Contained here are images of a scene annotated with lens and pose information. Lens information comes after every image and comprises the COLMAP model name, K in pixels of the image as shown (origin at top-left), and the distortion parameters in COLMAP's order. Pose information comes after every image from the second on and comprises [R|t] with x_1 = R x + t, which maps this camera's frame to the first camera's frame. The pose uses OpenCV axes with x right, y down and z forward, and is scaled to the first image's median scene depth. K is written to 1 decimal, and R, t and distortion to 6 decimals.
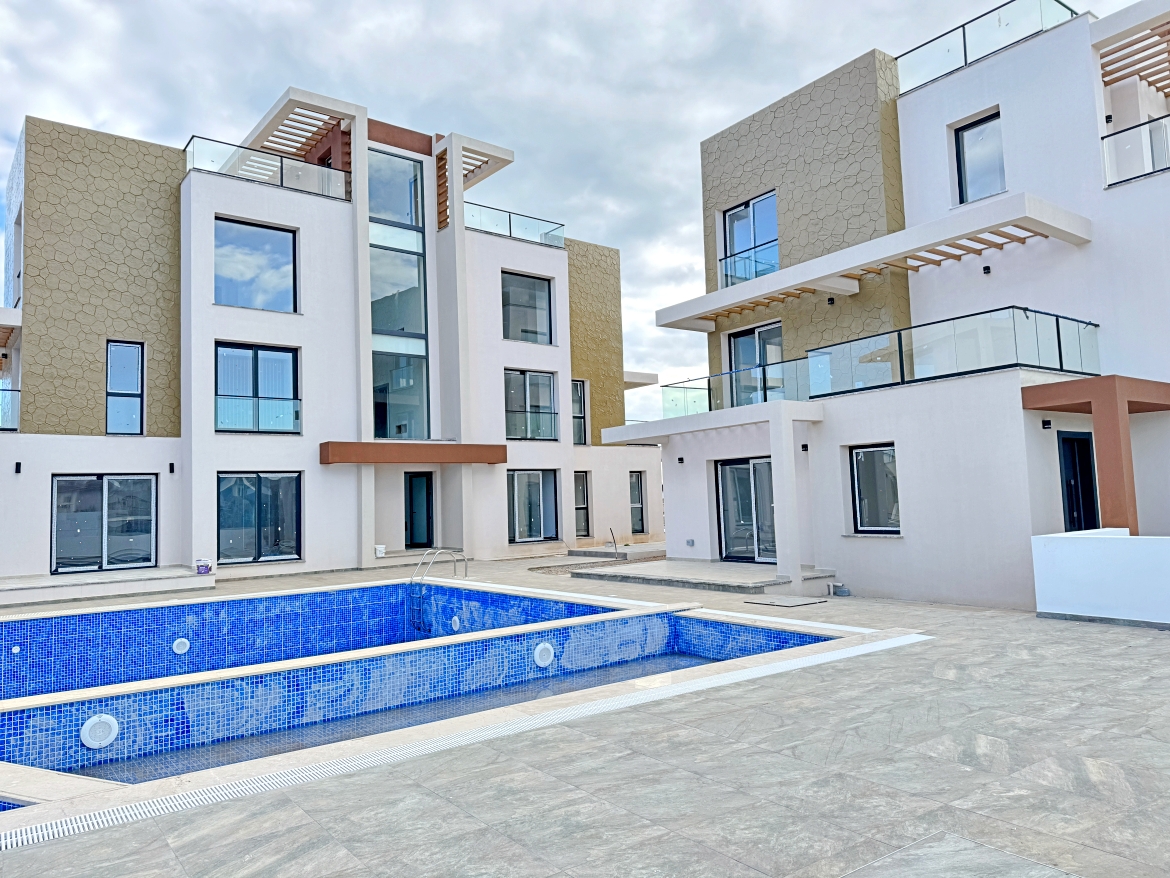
lens RADIAL K [[821.7, 0, 590.7], [0, 821.7, 438.9], [0, 0, 1]] dist [0.036094, -0.032732]
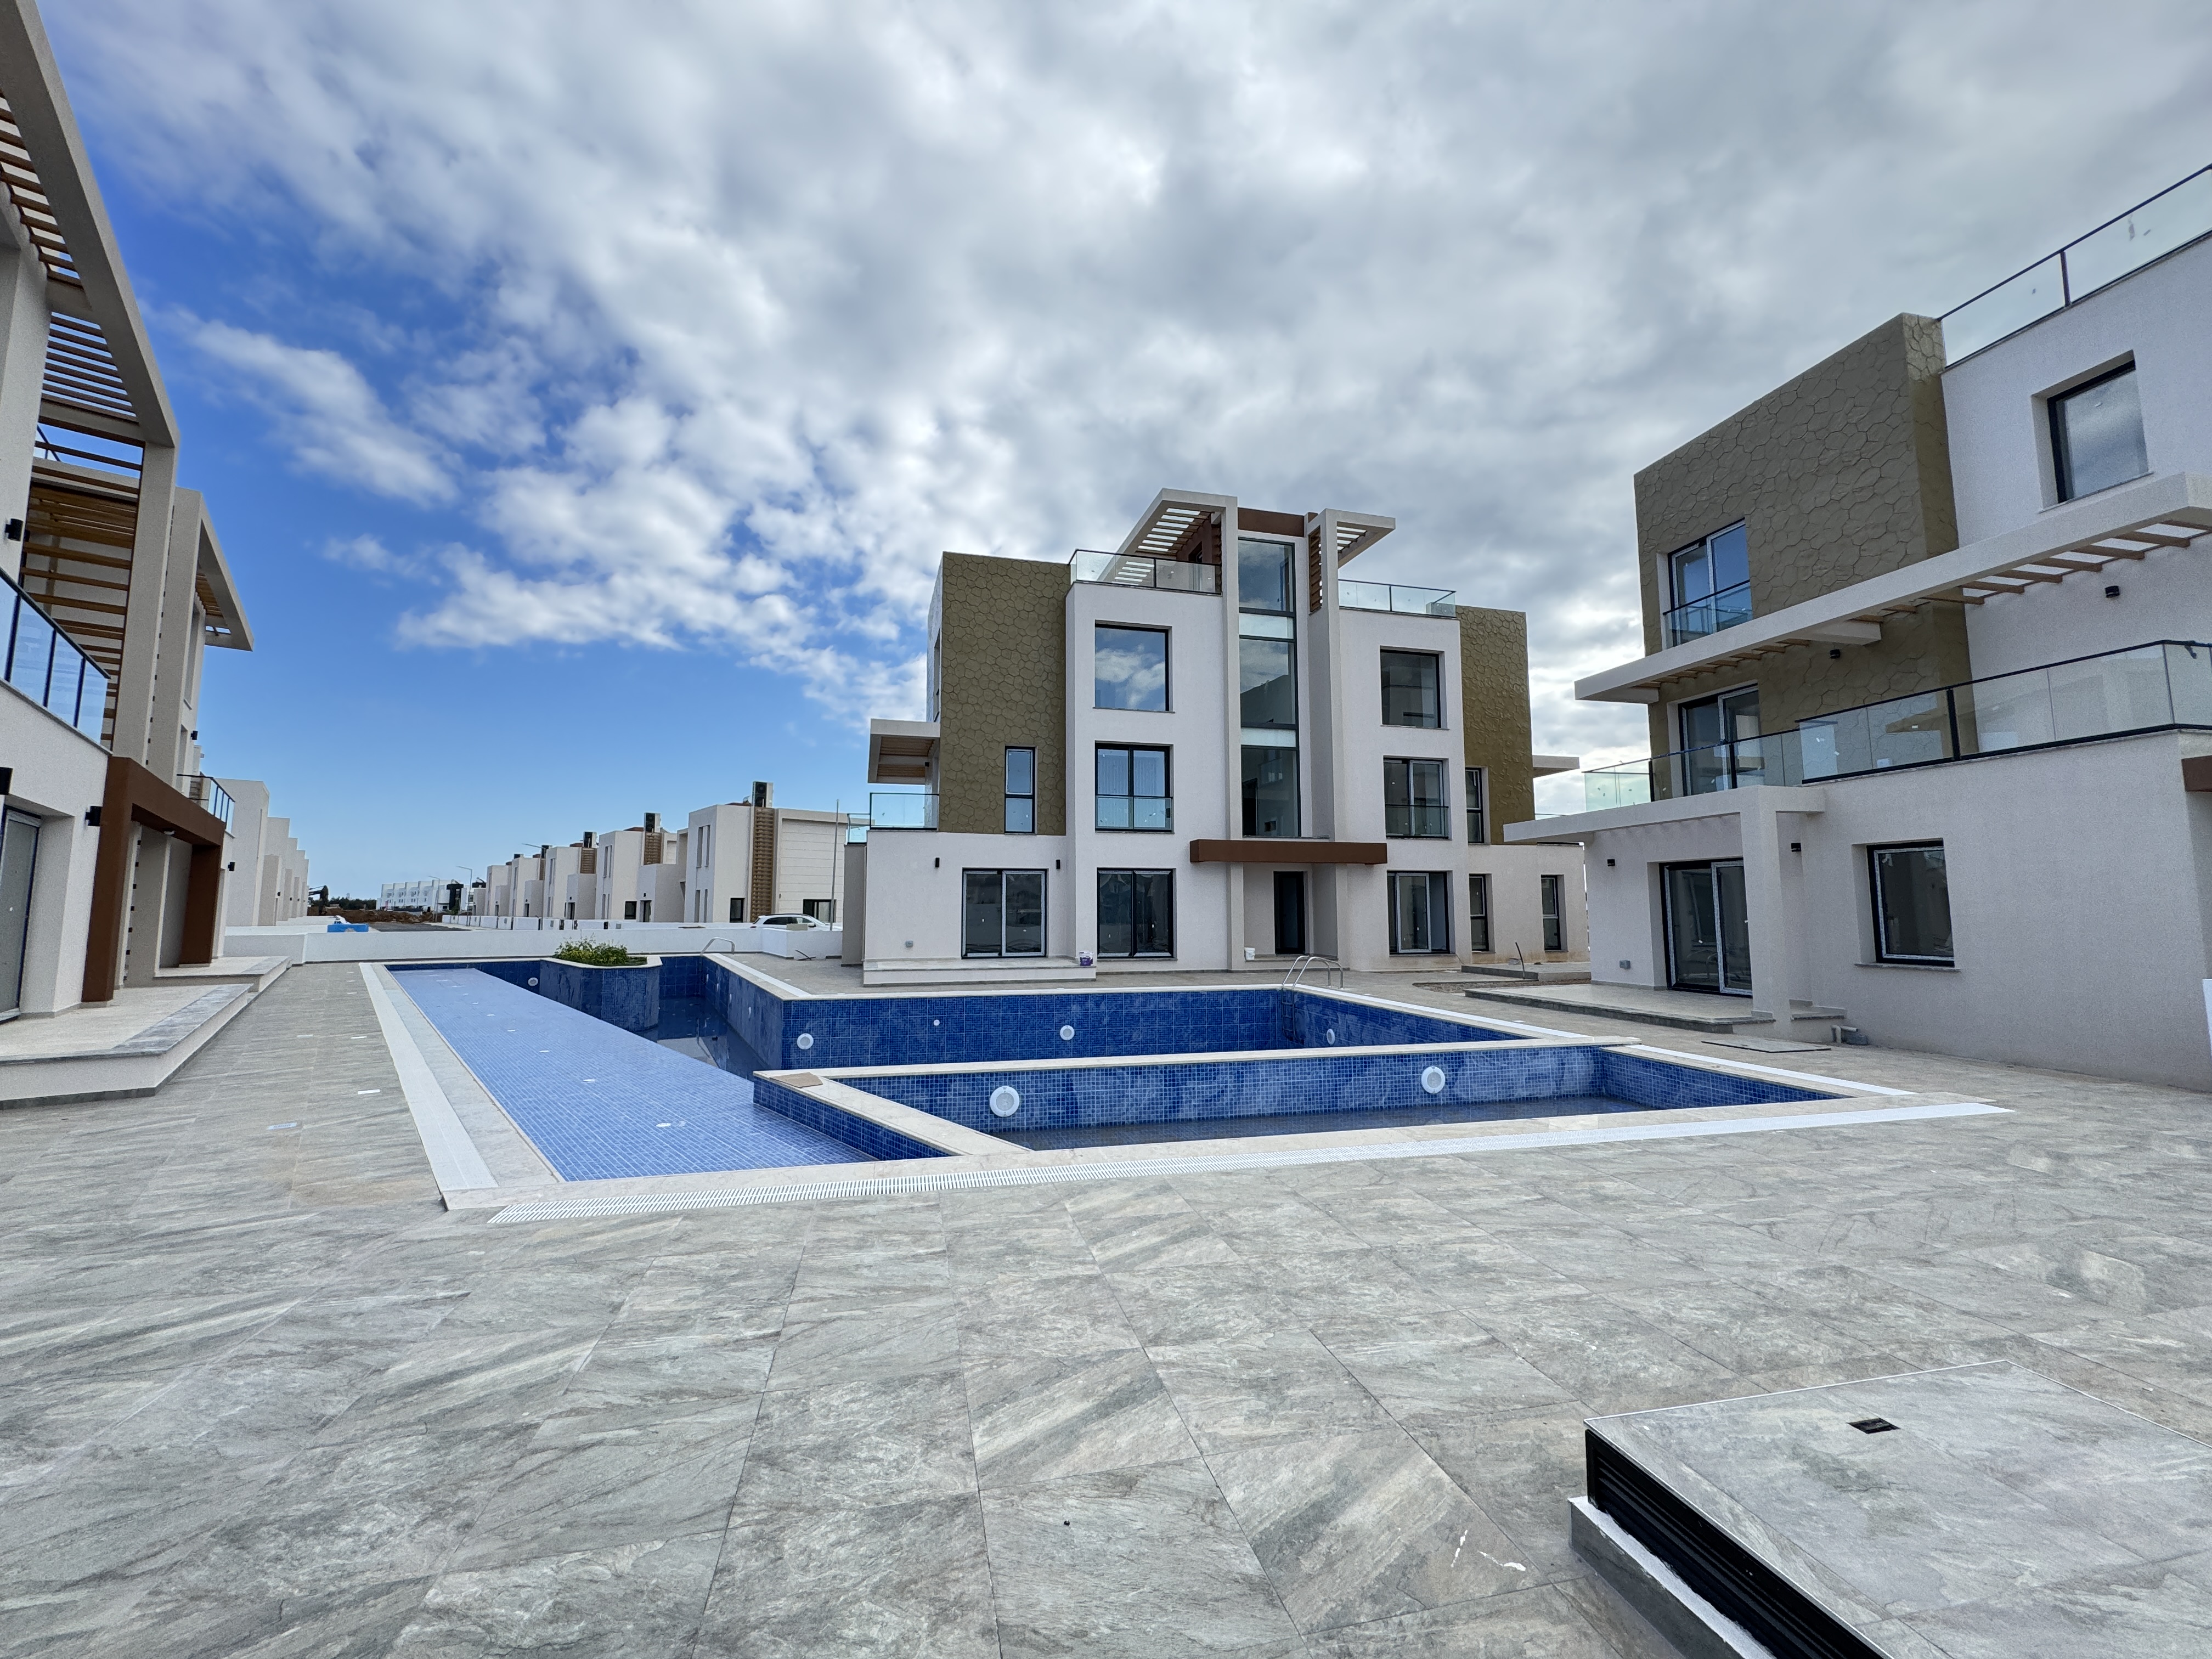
lens RADIAL K [[881.3, 0, 1098.5], [0, 881.3, 827.1], [0, 0, 1]] dist [-0.005048, 0.001016]
pose [[0.913684, -0.005575, -0.406387, 0.000453], [0.001050, 0.999935, -0.011356, 0.000302], [0.406424, 0.009949, 0.913631, -0.012684]]
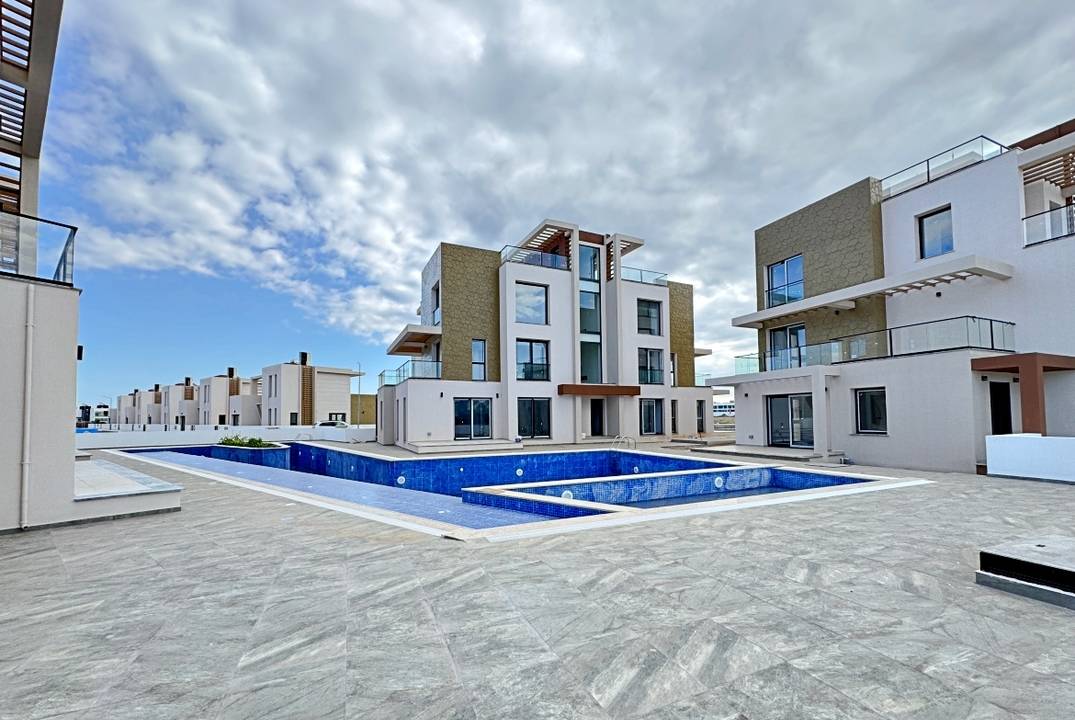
lens RADIAL K [[435.9, 0, 521.4], [0, 435.9, 396.2], [0, 0, 1]] dist [-0.005096, 0.000598]
pose [[0.973635, 0.012528, -0.227766, -0.208800], [-0.005346, 0.999470, 0.032124, -0.001825], [0.228048, -0.030059, 0.973186, -0.168957]]
